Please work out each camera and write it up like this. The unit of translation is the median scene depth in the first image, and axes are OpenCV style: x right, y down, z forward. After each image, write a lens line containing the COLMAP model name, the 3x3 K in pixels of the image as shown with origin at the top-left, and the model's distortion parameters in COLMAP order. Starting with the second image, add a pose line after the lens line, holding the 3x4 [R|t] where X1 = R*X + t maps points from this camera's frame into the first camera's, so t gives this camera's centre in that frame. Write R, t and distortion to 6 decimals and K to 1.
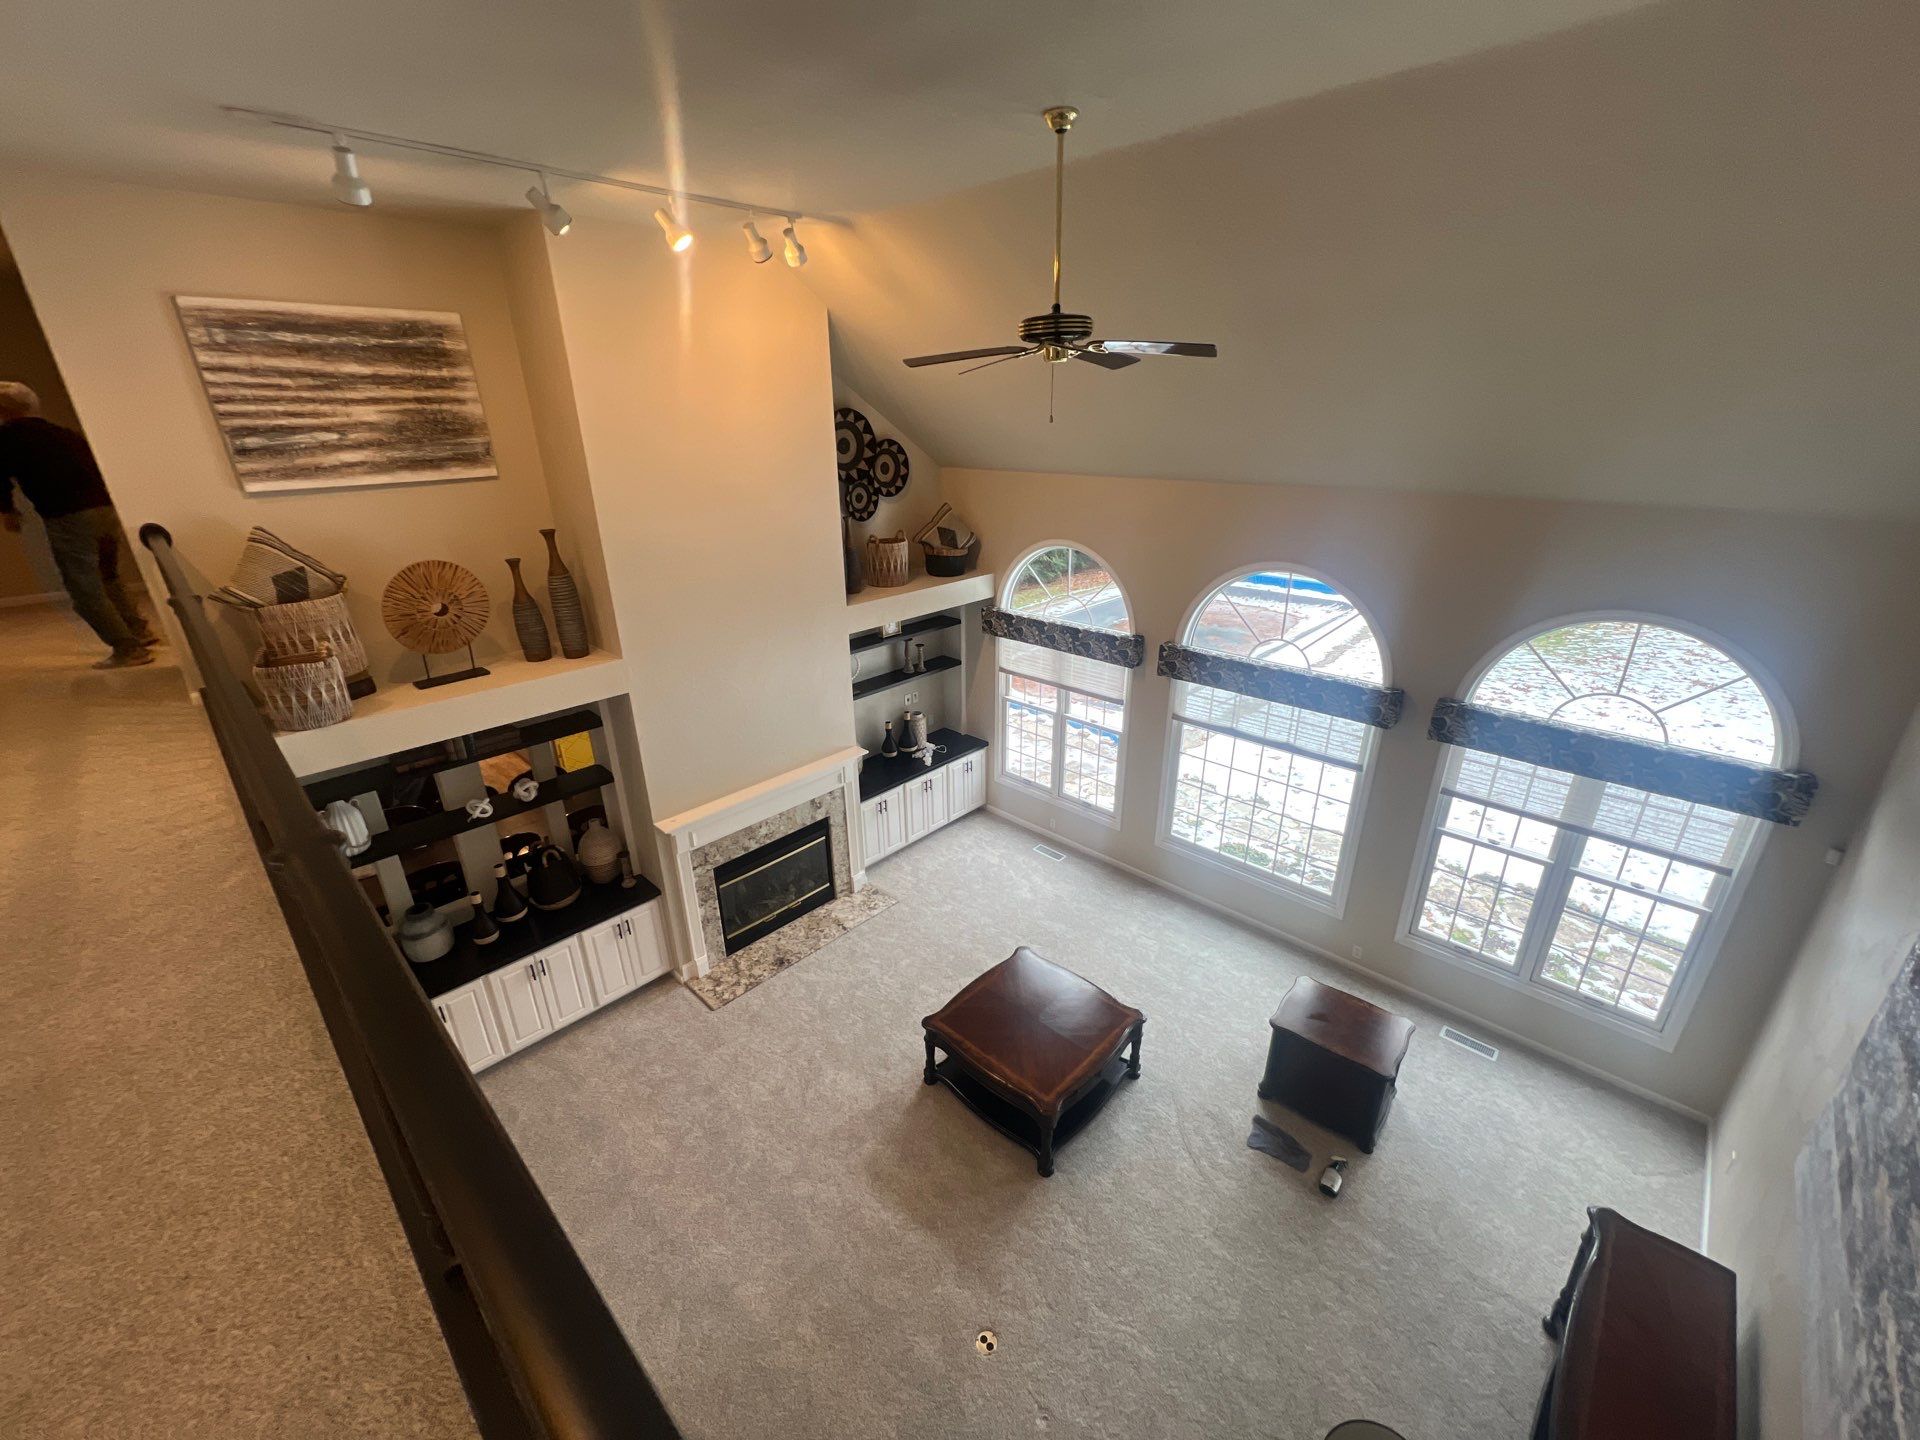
lens RADIAL K [[765.9, 0, 959.3], [0, 765.9, 720.6], [0, 0, 1]] dist [-0.001833, 0.000249]
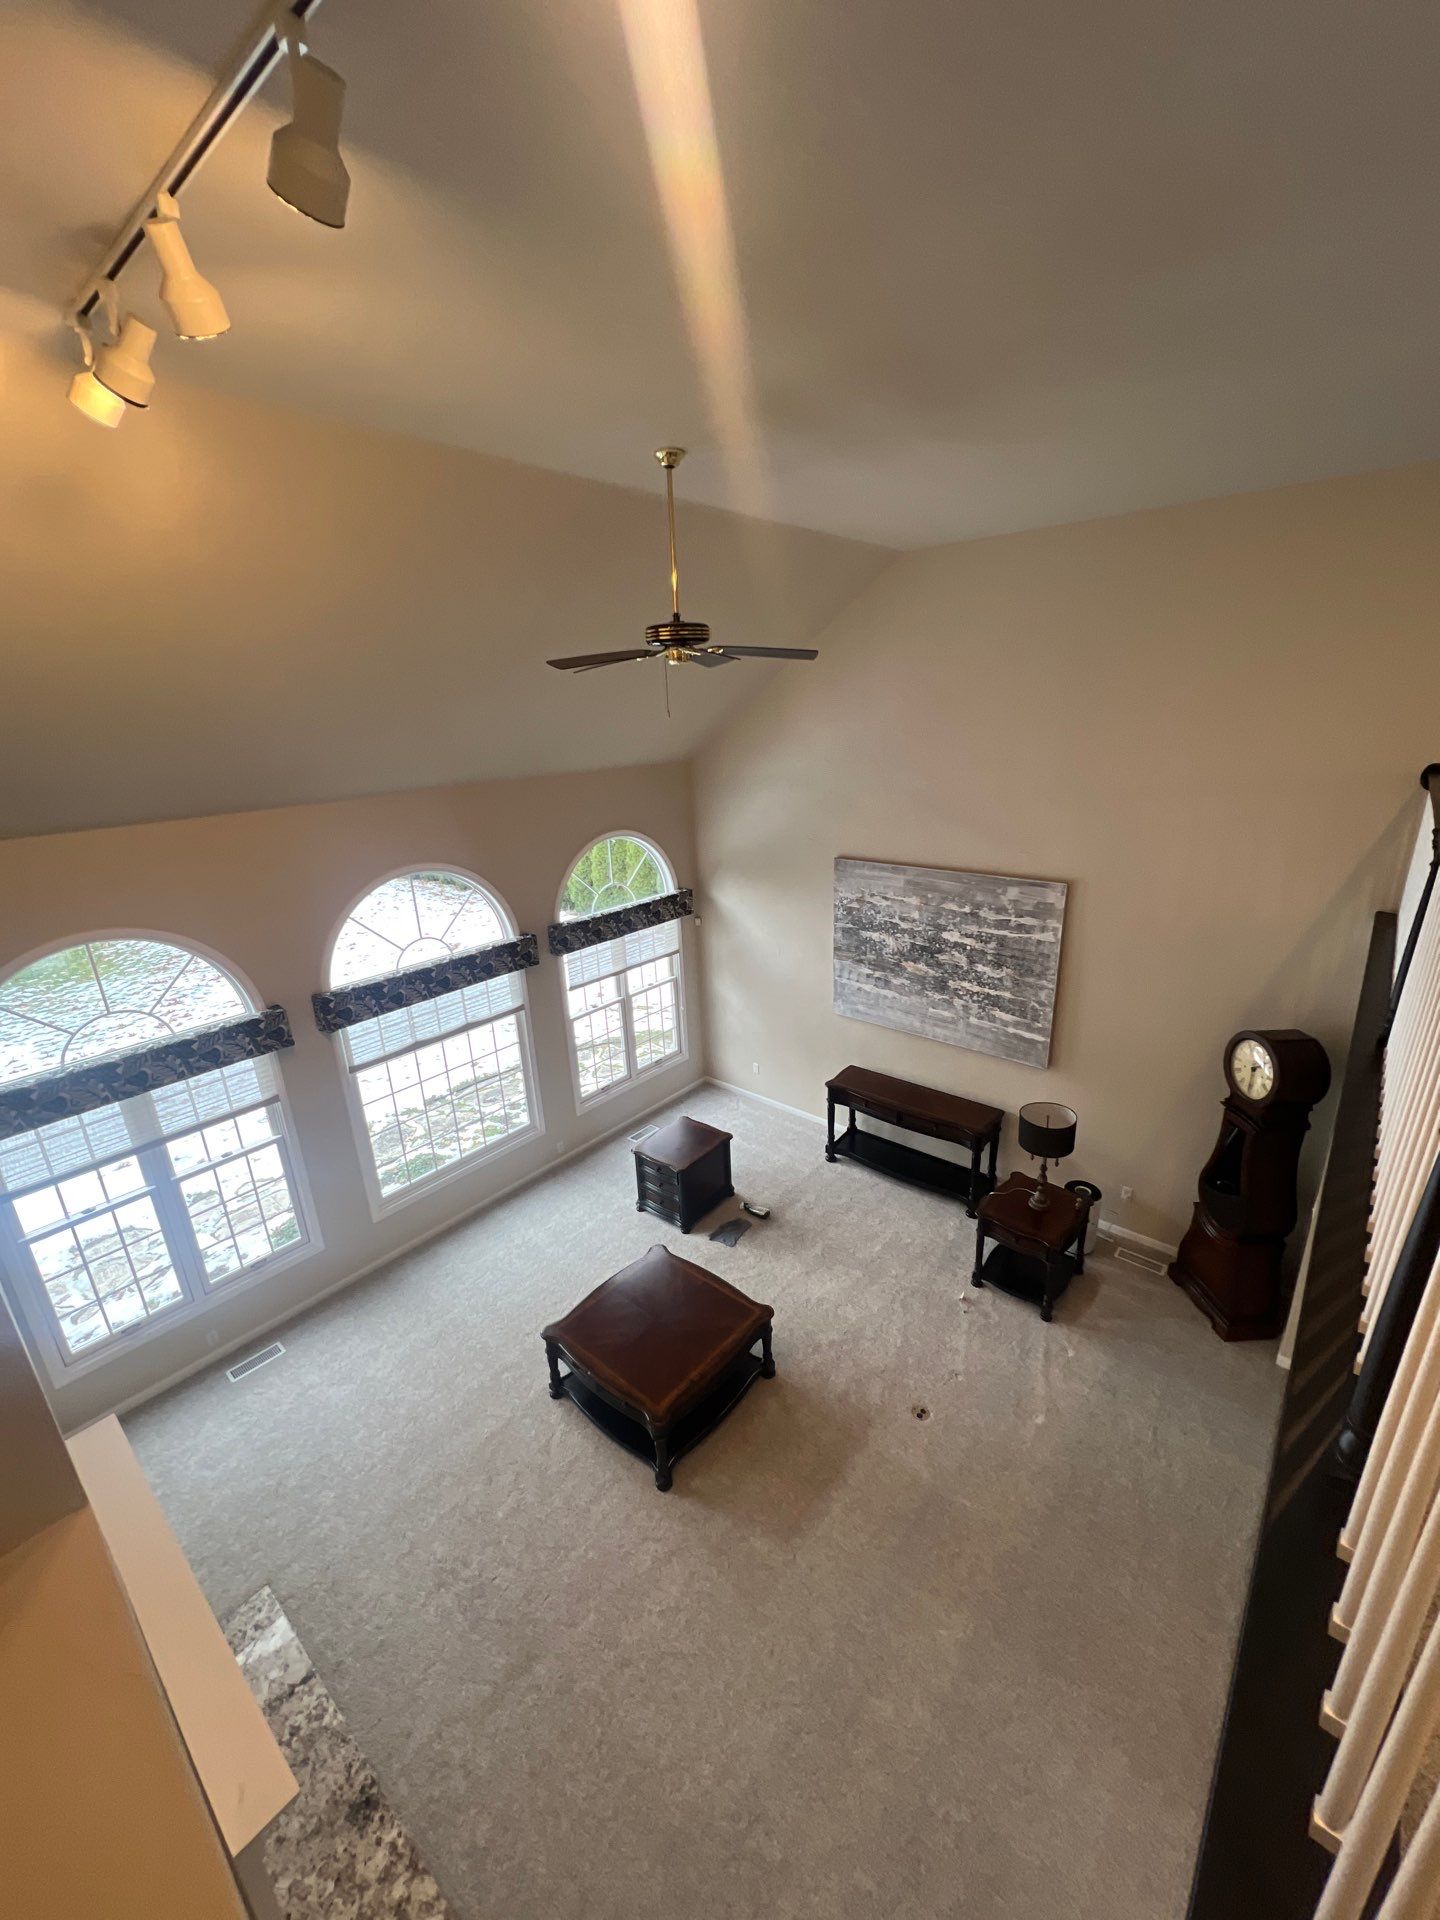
lens RADIAL K [[765.9, 0, 718.6], [0, 765.9, 960.3], [0, 0, 1]] dist [-0.001833, 0.000249]
pose [[-0.050176, -0.302749, 0.951749, -0.612114], [0.413552, 0.861117, 0.295722, -0.229396], [-0.909097, 0.408436, 0.081995, 0.590669]]
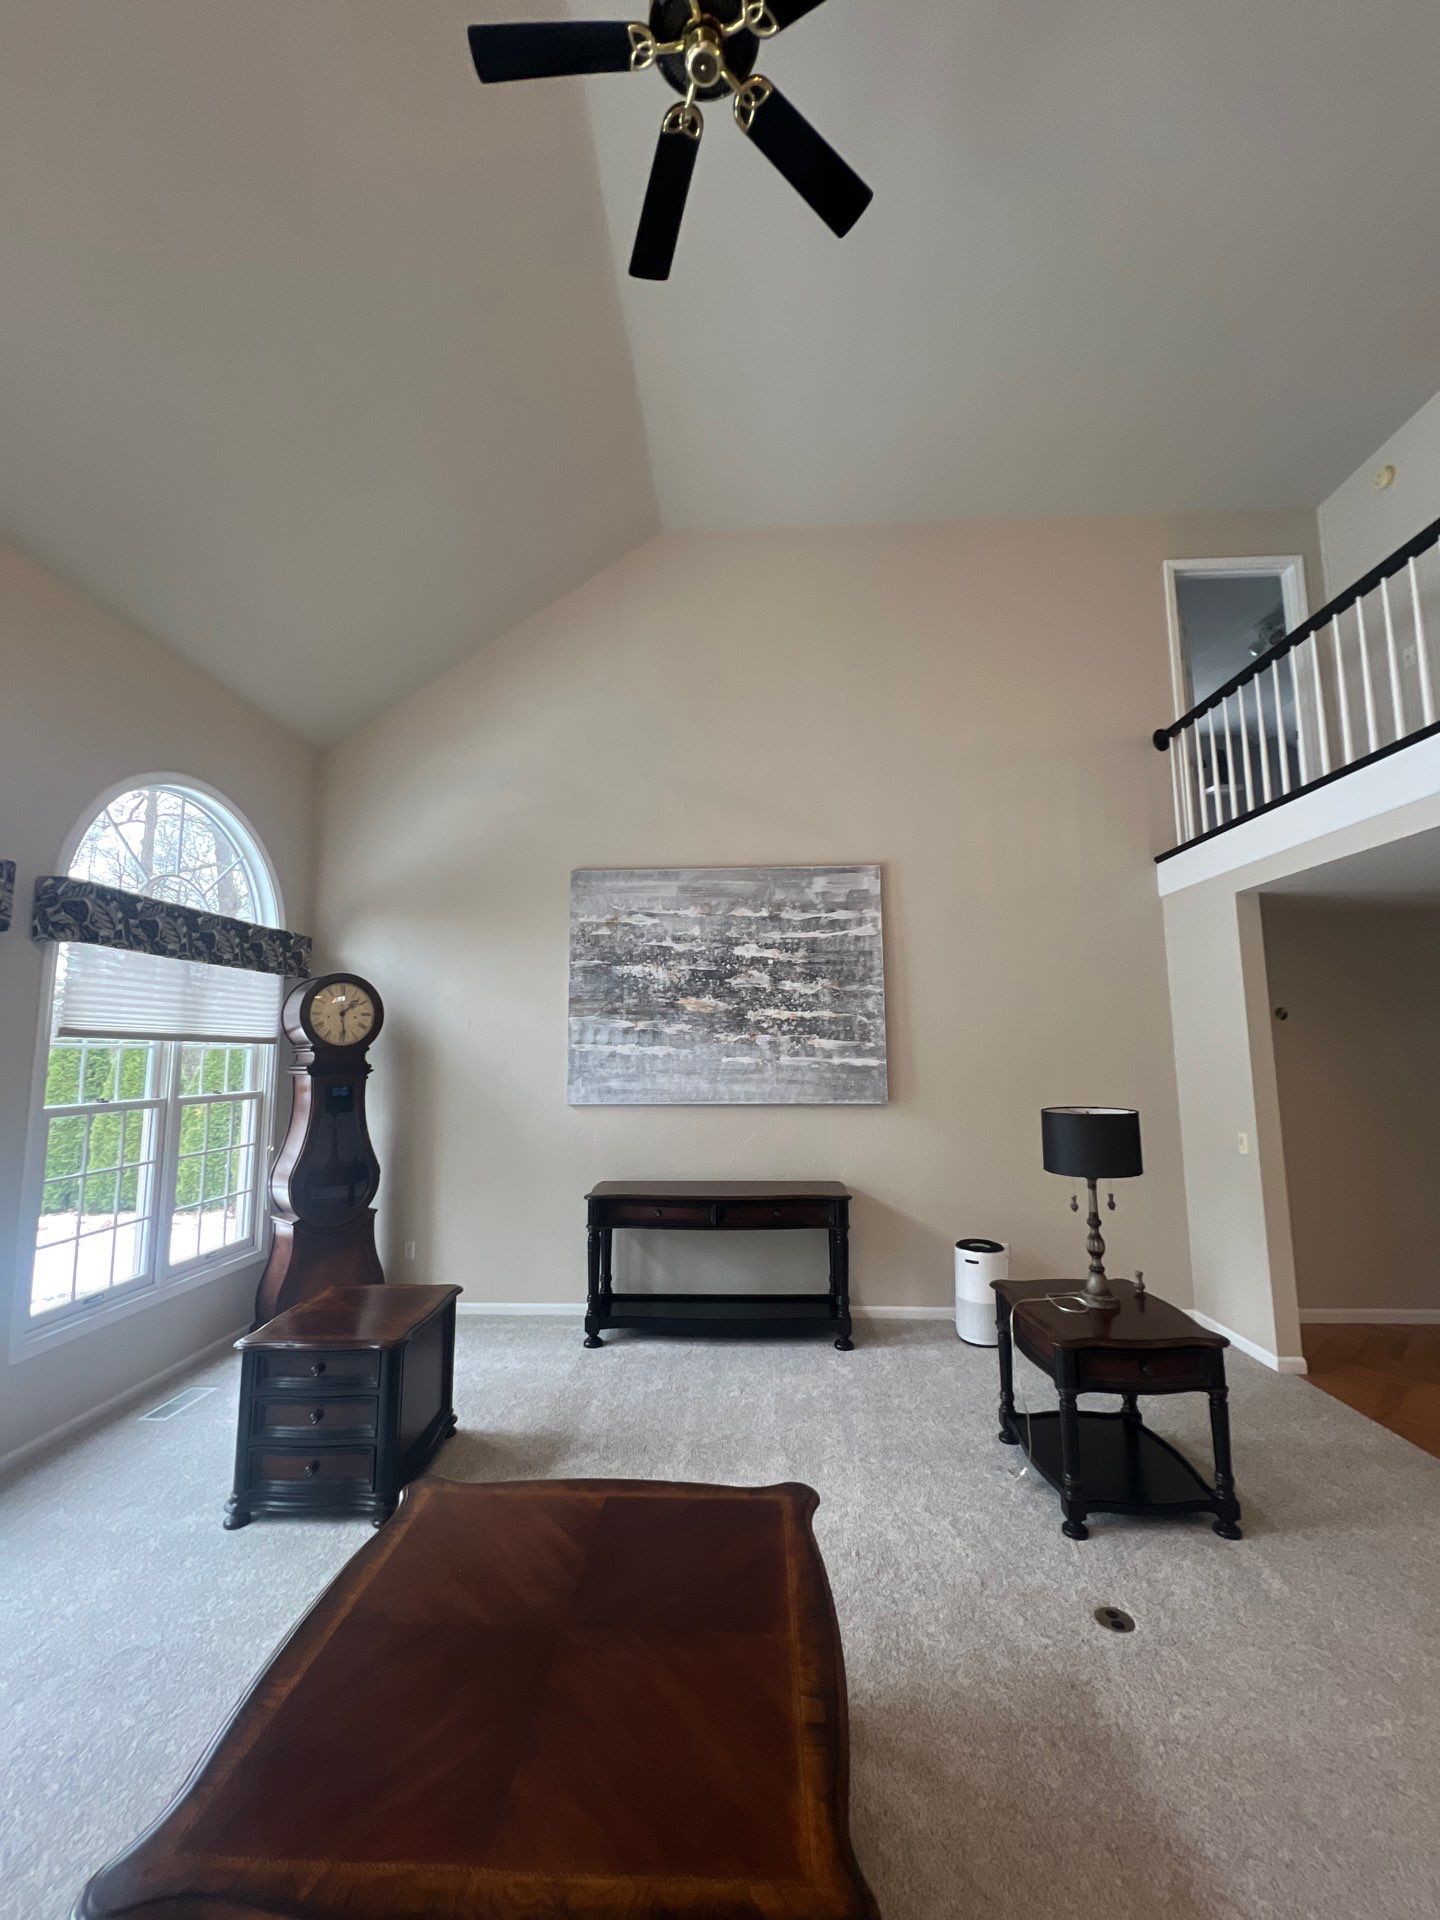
lens RADIAL K [[765.9, 0, 718.2], [0, 765.9, 960.7], [0, 0, 1]] dist [-0.001833, 0.000249]
pose [[-0.655098, 0.104713, 0.748252, -0.171180], [0.297795, 0.945964, 0.128339, 0.107318], [-0.694380, 0.306900, -0.650882, 0.952849]]
